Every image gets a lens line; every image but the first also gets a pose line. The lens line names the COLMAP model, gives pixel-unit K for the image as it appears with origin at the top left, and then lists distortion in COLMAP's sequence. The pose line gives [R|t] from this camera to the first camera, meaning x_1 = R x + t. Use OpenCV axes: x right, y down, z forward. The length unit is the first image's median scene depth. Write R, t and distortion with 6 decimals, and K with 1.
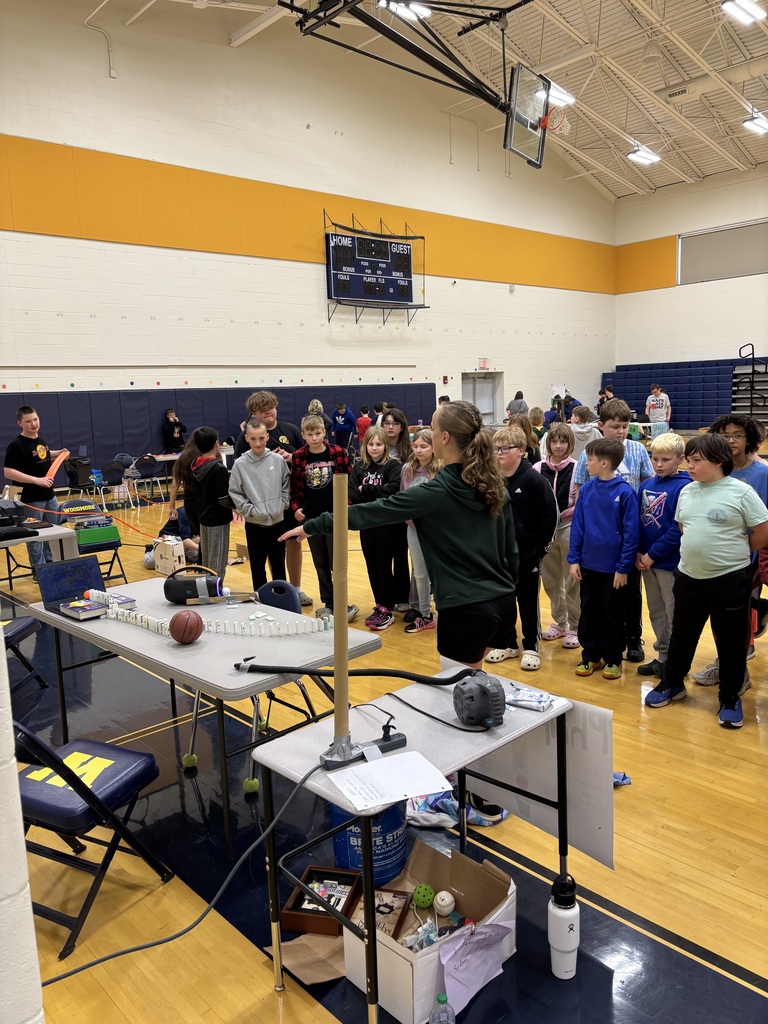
lens RADIAL K [[776.3, 0, 384.0], [0, 776.3, 512.0], [0, 0, 1]] dist [0.005806, -0.003552]
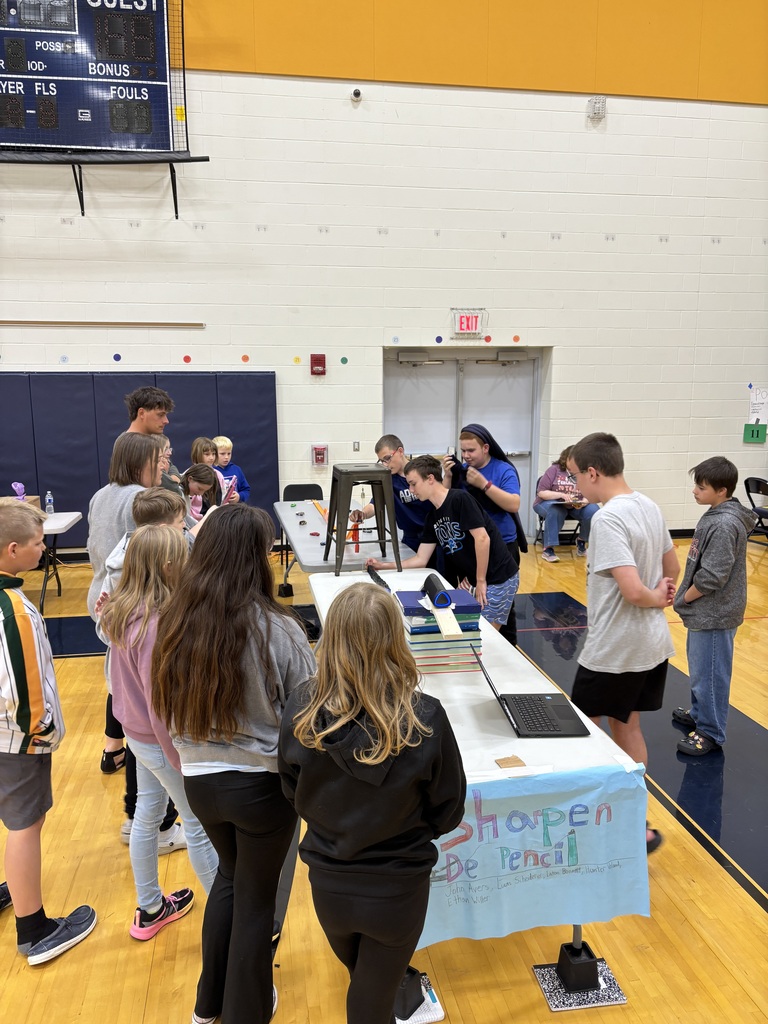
lens RADIAL K [[776.3, 0, 384.0], [0, 776.3, 512.0], [0, 0, 1]] dist [0.005806, -0.003552]
pose [[0.831221, 0.129365, -0.540682, 0.342050], [-0.115027, 0.991525, 0.060396, -0.133365], [0.543913, 0.011990, 0.839056, 0.746952]]
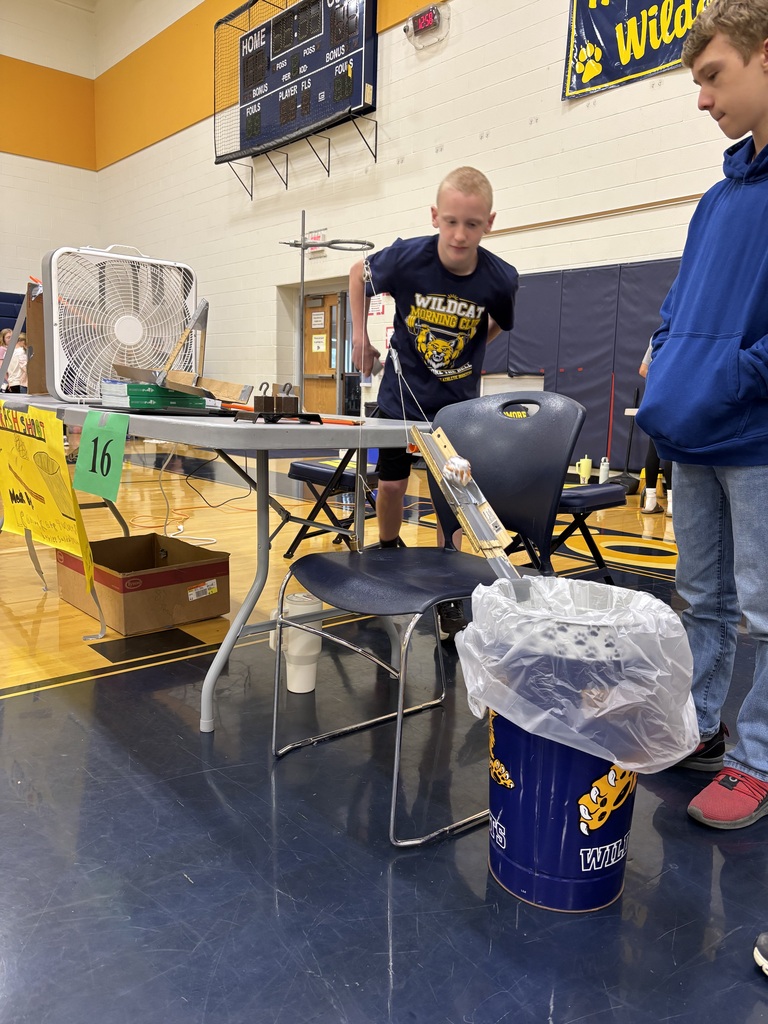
lens RADIAL K [[776.3, 0, 384.0], [0, 776.3, 512.0], [0, 0, 1]] dist [0.005806, -0.003552]
pose [[-0.031962, 0.196677, -0.979947, 0.511964], [-0.176280, 0.963969, 0.199220, -0.136842], [0.983821, 0.179112, 0.003860, 1.050135]]
